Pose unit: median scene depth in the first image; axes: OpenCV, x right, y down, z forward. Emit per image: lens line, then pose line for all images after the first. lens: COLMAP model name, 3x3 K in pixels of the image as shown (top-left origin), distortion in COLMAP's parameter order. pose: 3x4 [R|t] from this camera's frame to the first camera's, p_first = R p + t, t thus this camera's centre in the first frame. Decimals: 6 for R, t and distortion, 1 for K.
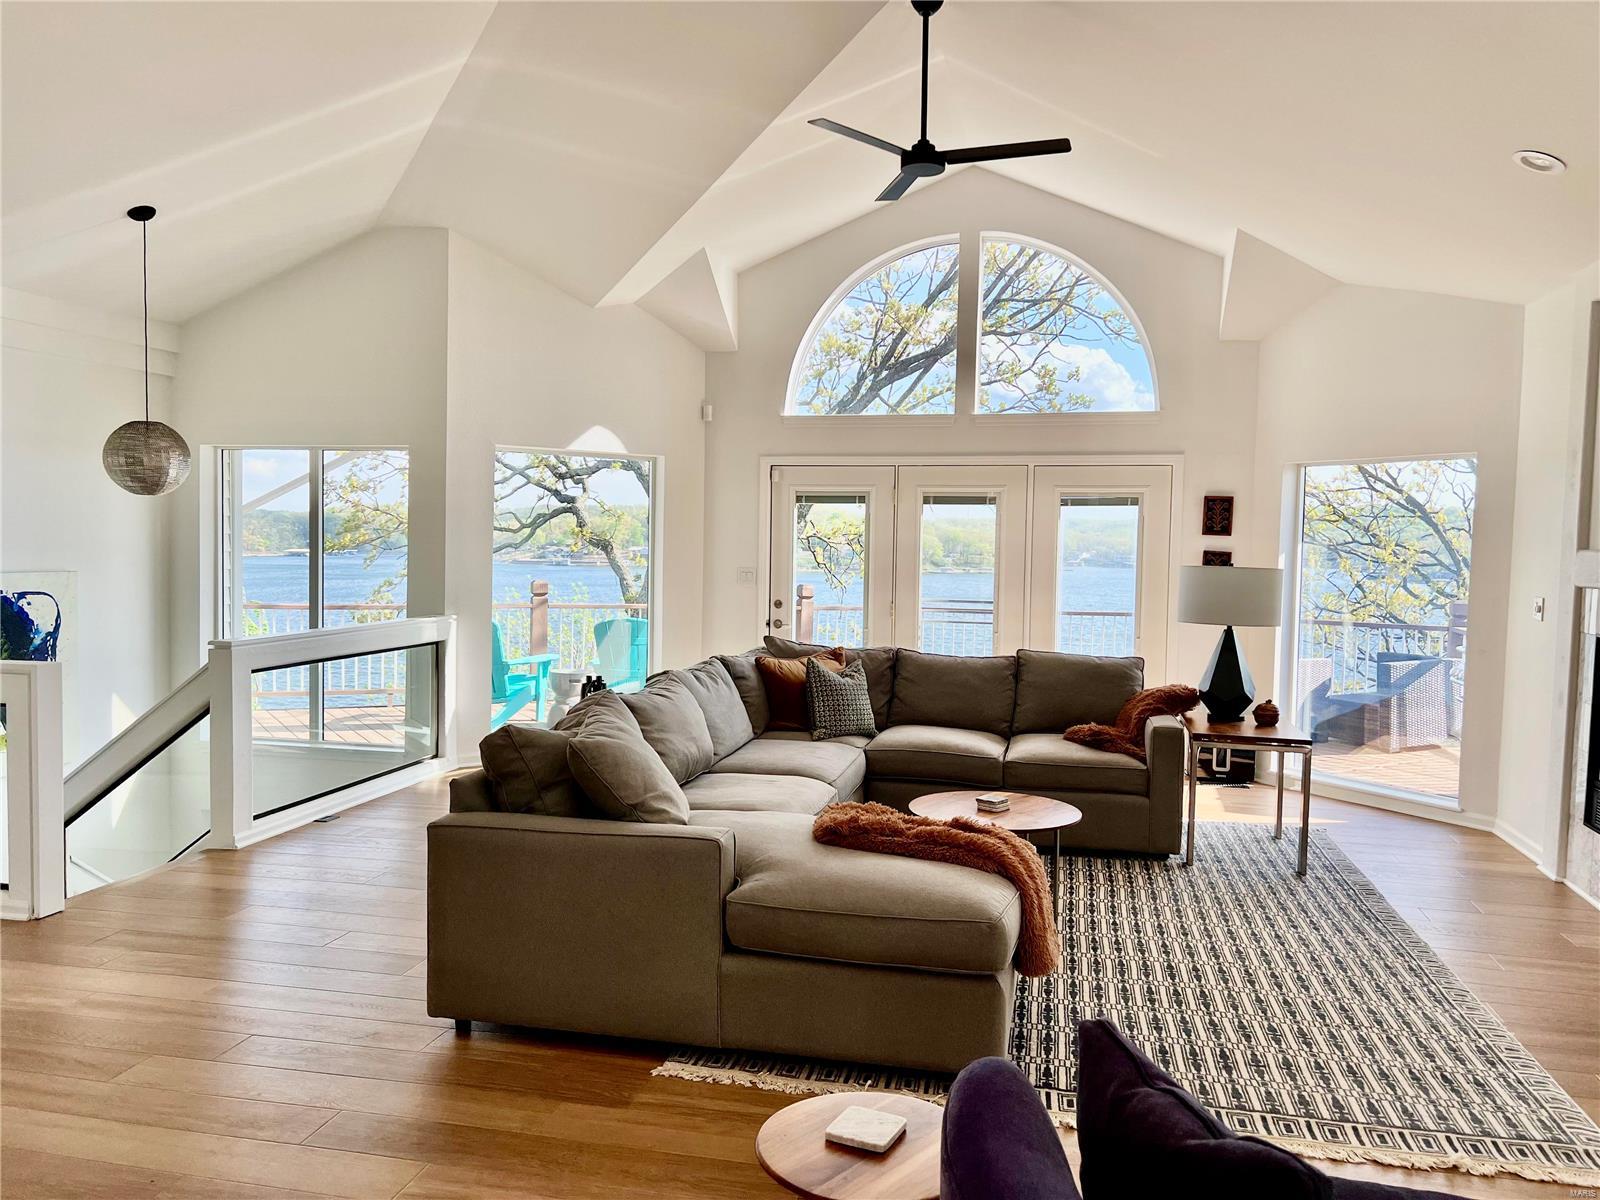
lens RADIAL K [[1204.1, 0, 816.5], [0, 1204.1, 601.8], [0, 0, 1]] dist [0.063107, -0.068119]
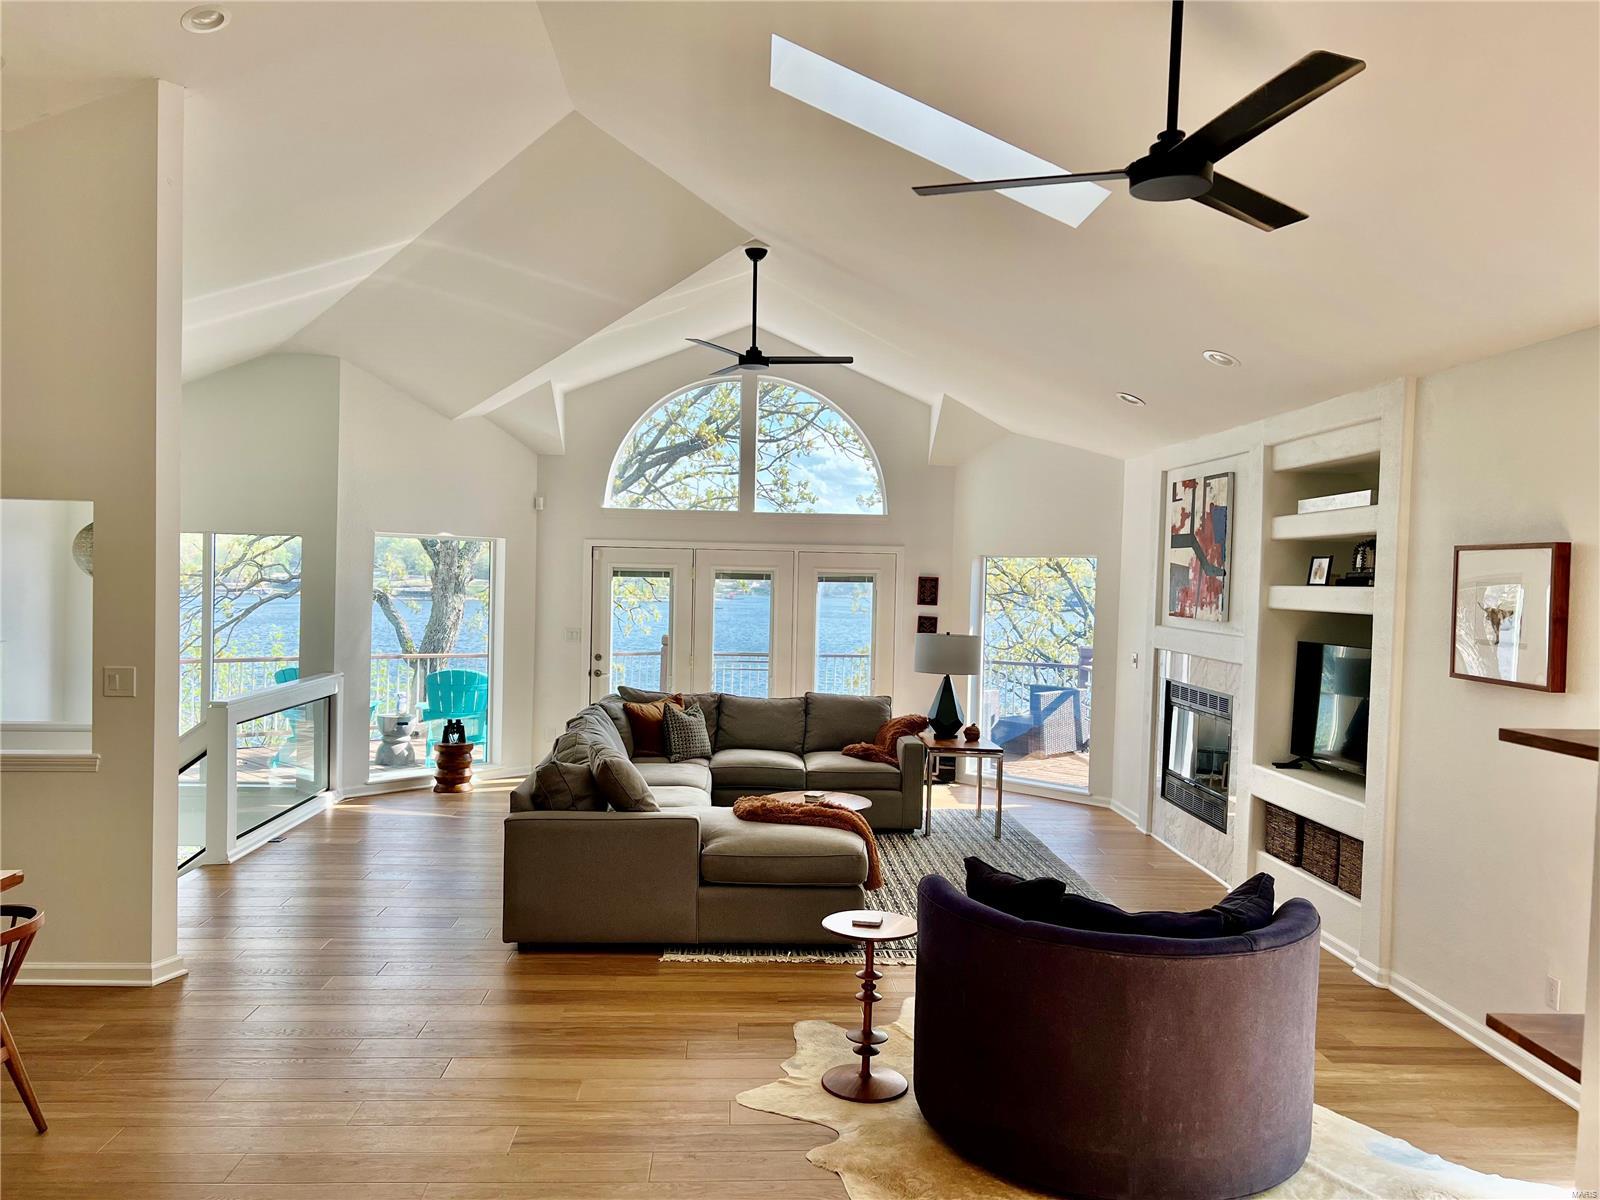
lens RADIAL K [[1203.9, 0, 805.0], [0, 1203.9, 606.0], [0, 0, 1]] dist [0.068098, -0.078157]
pose [[0.965941, -0.002207, 0.258755, -0.204732], [0.007228, 0.999804, -0.018455, -0.036750], [-0.258663, 0.019697, 0.965767, -0.368319]]
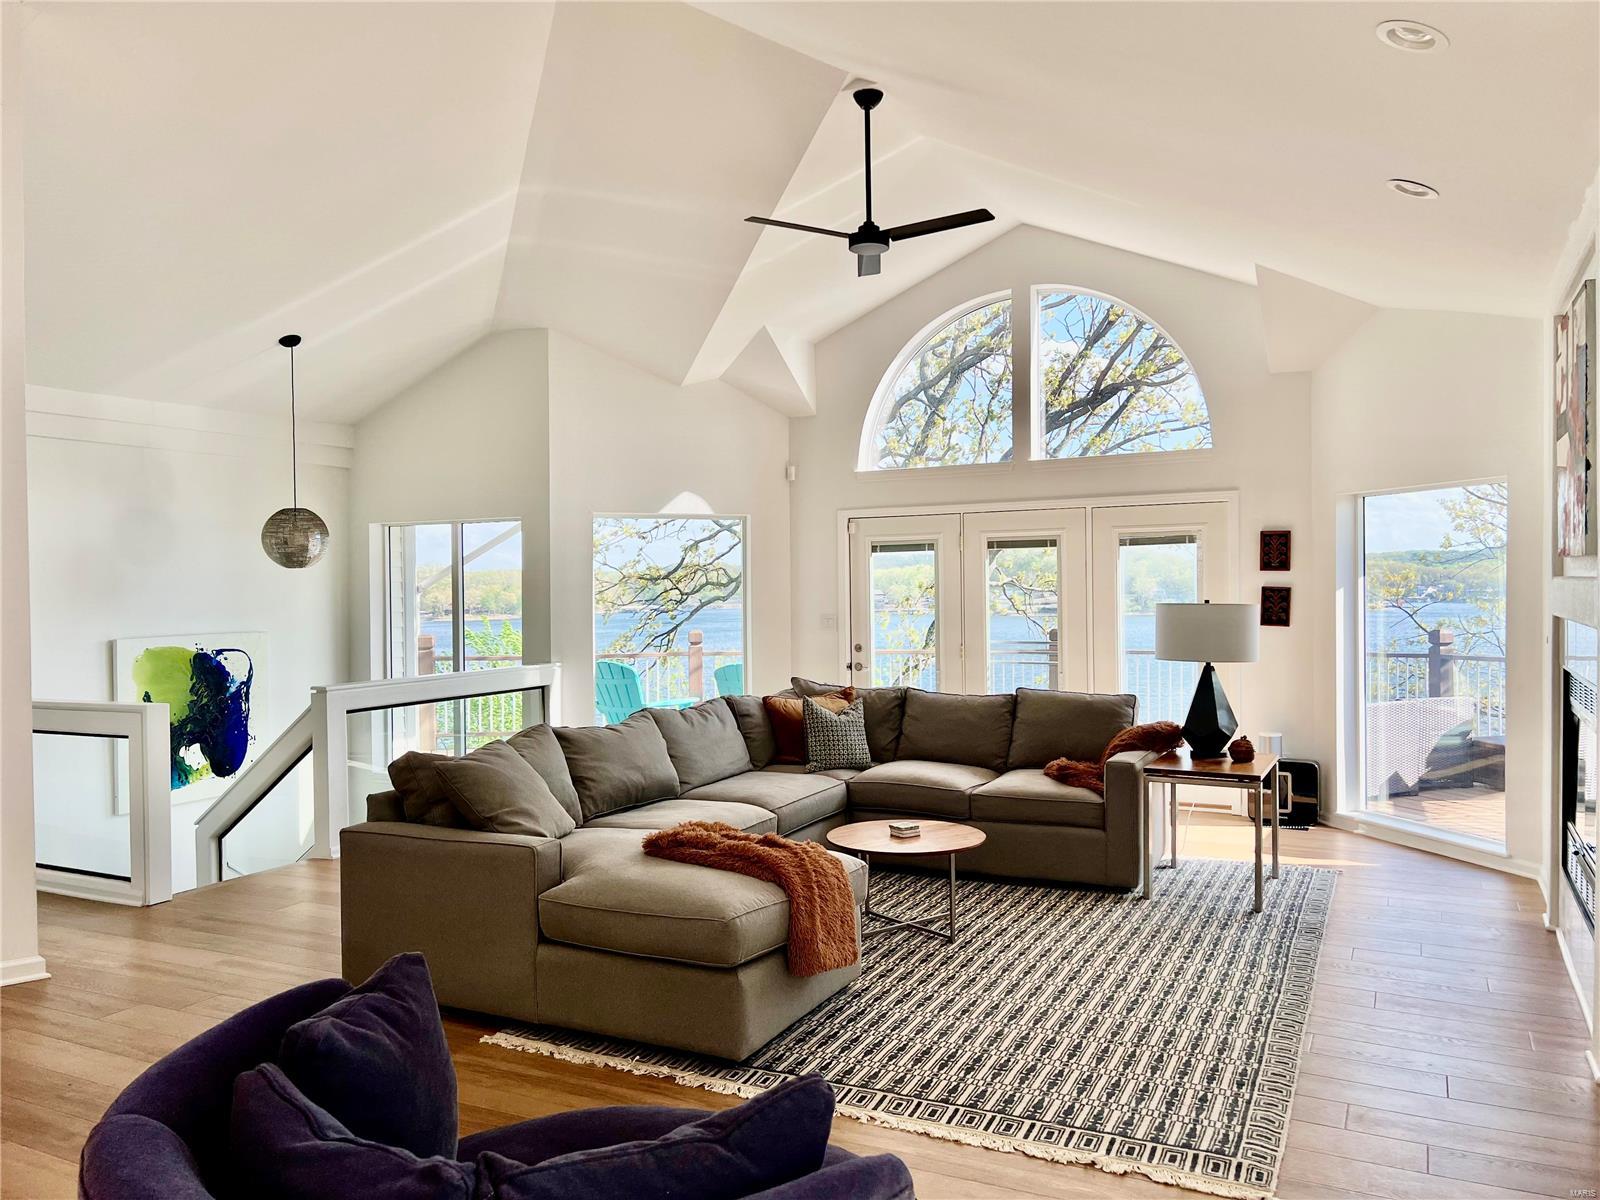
lens RADIAL K [[1204.1, 0, 816.5], [0, 1204.1, 601.8], [0, 0, 1]] dist [0.063107, -0.068119]
pose [[0.968203, -0.026966, -0.248708, 0.273102], [0.017217, 0.998999, -0.041291, 0.005791], [0.249573, 0.035696, 0.967698, -0.052005]]
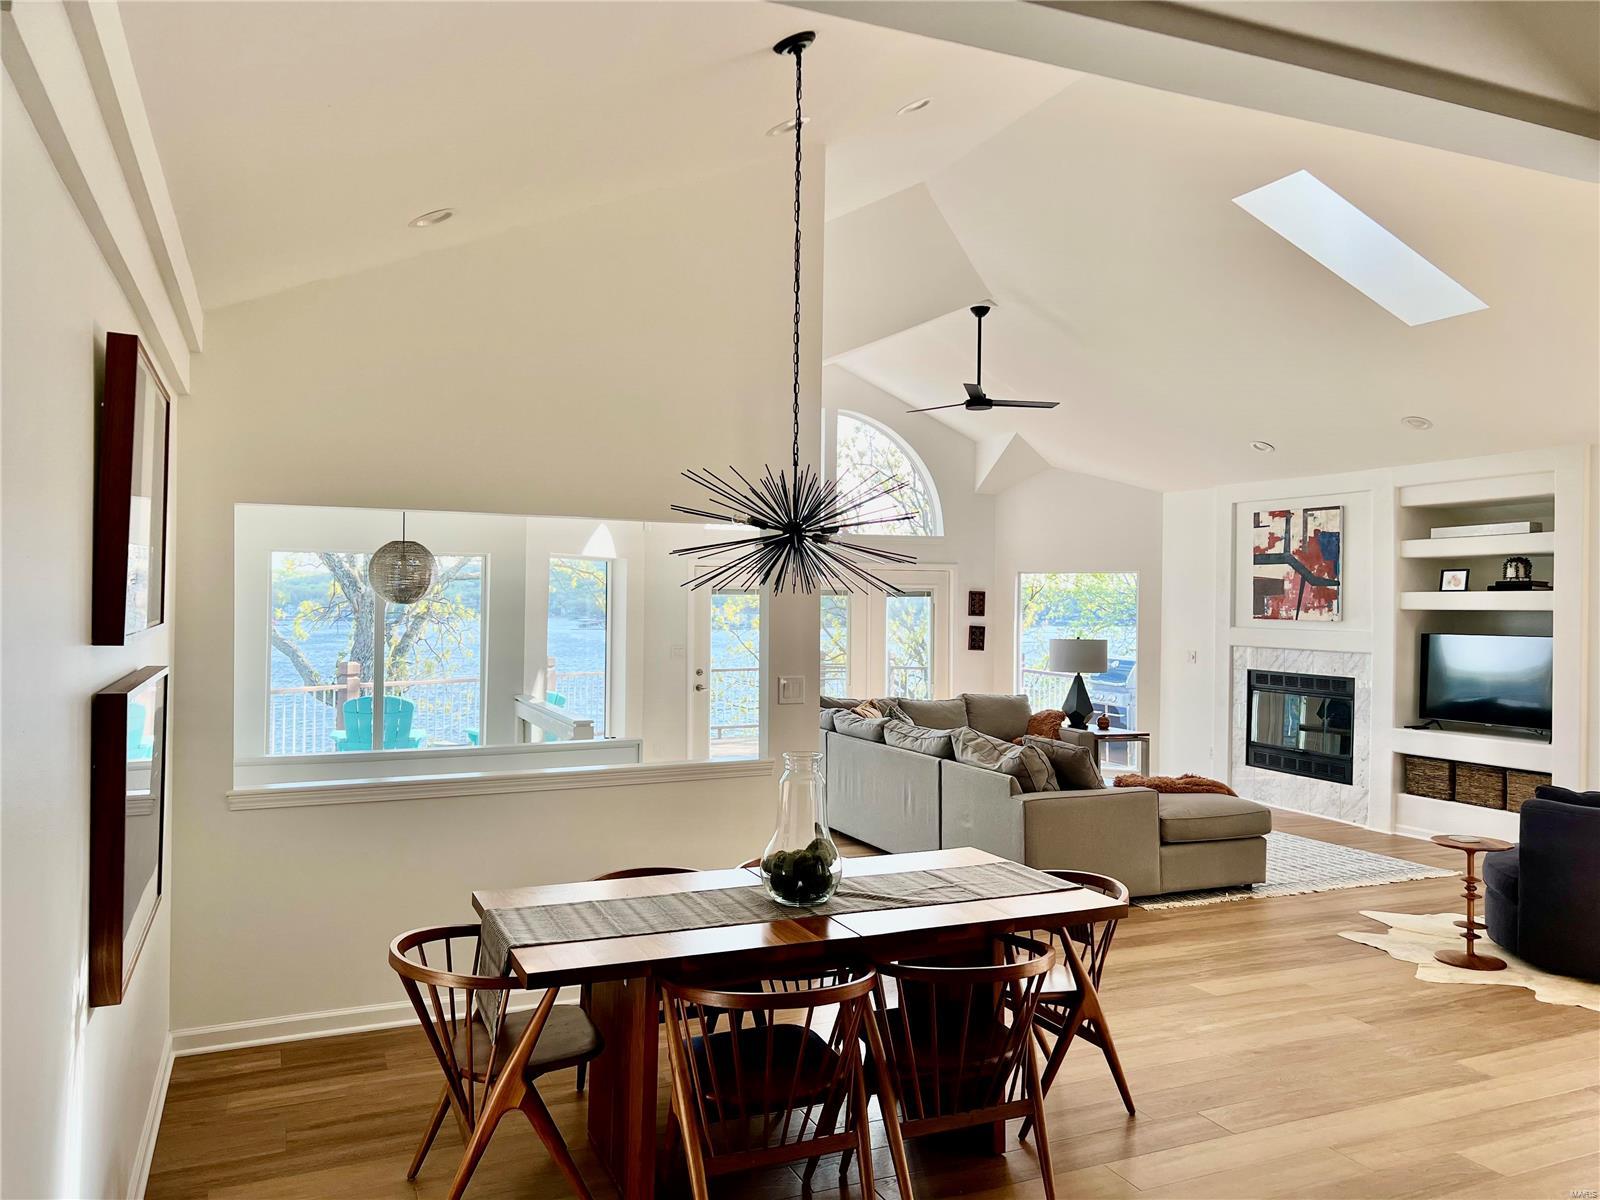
lens RADIAL K [[1200.7, 0, 817.3], [0, 1200.7, 595.7], [0, 0, 1]] dist [0.071480, -0.101718]
pose [[0.808296, -0.008008, 0.588722, -0.957781], [0.035927, 0.998715, -0.035741, -0.041563], [-0.587679, 0.050041, 0.807545, -0.173581]]
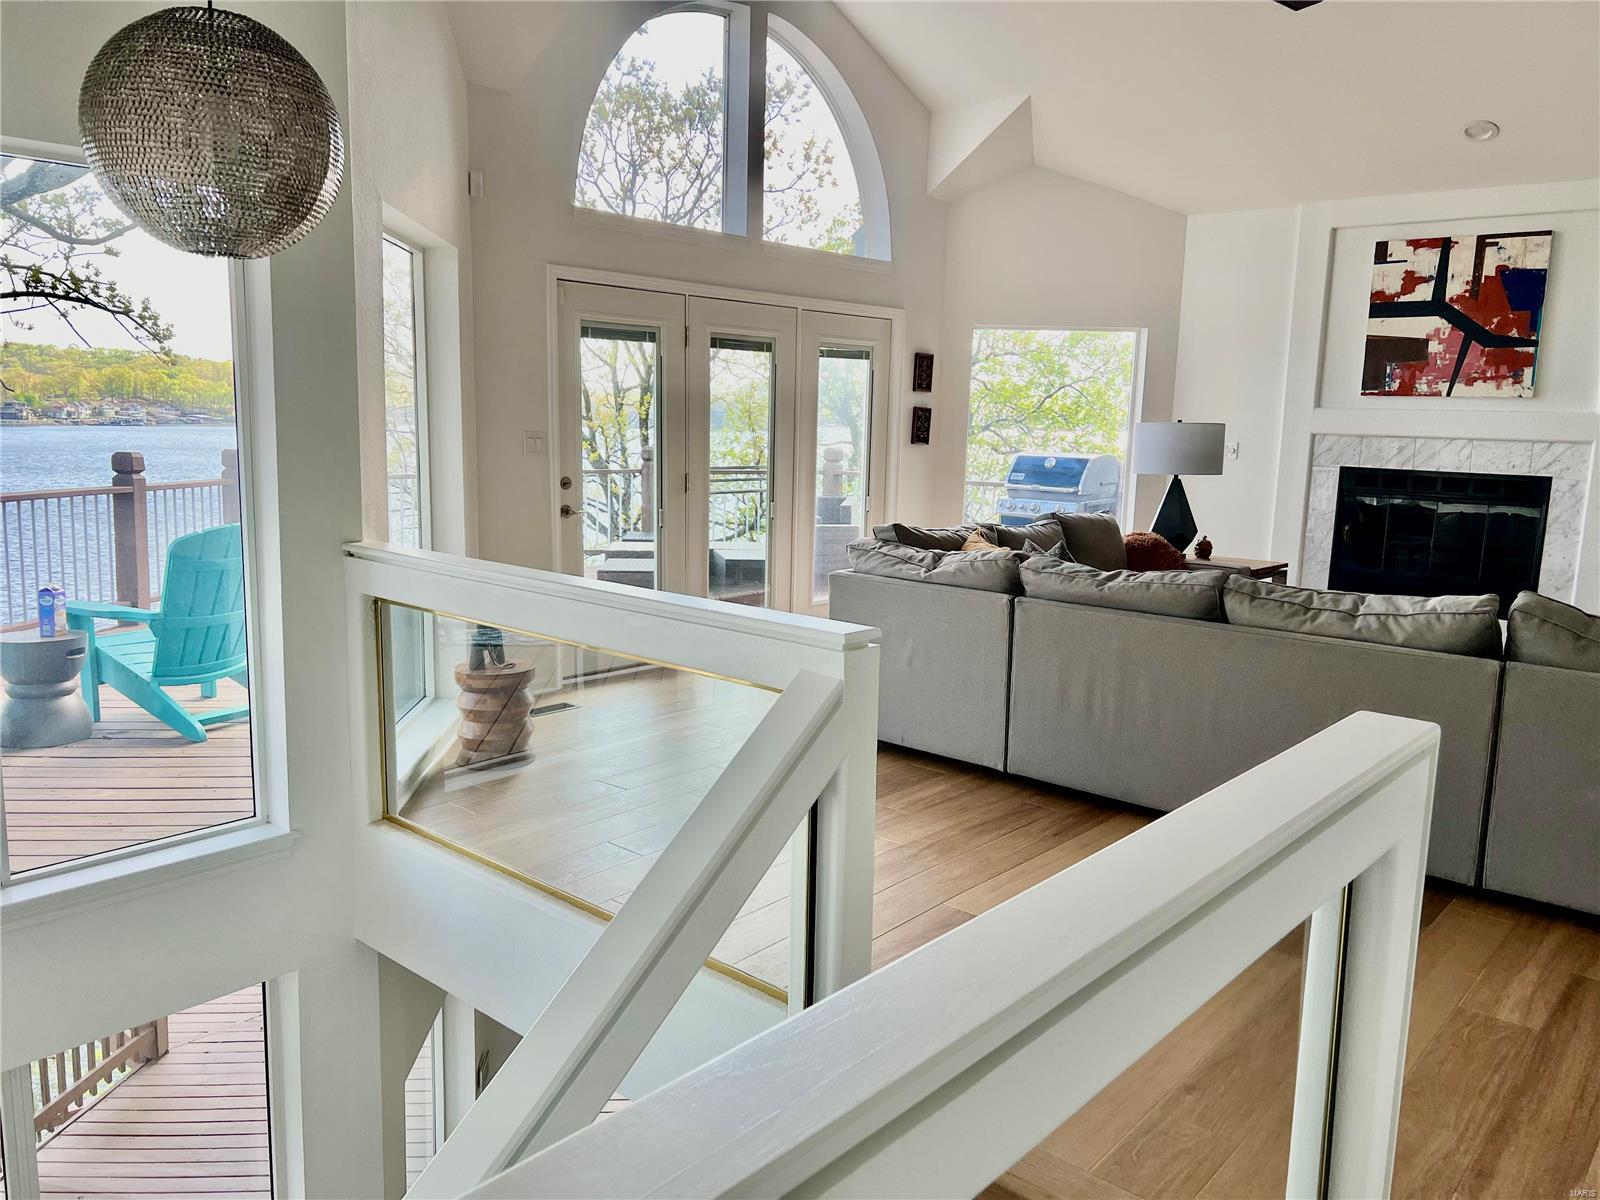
lens RADIAL K [[1195.2, 0, 821.4], [0, 1195.2, 588.8], [0, 0, 1]] dist [0.068047, -0.069951]
pose [[0.479579, -0.136582, 0.866804, -0.799814], [0.030698, 0.989819, 0.138982, -0.041395], [-0.876962, -0.040044, 0.478889, 0.733505]]
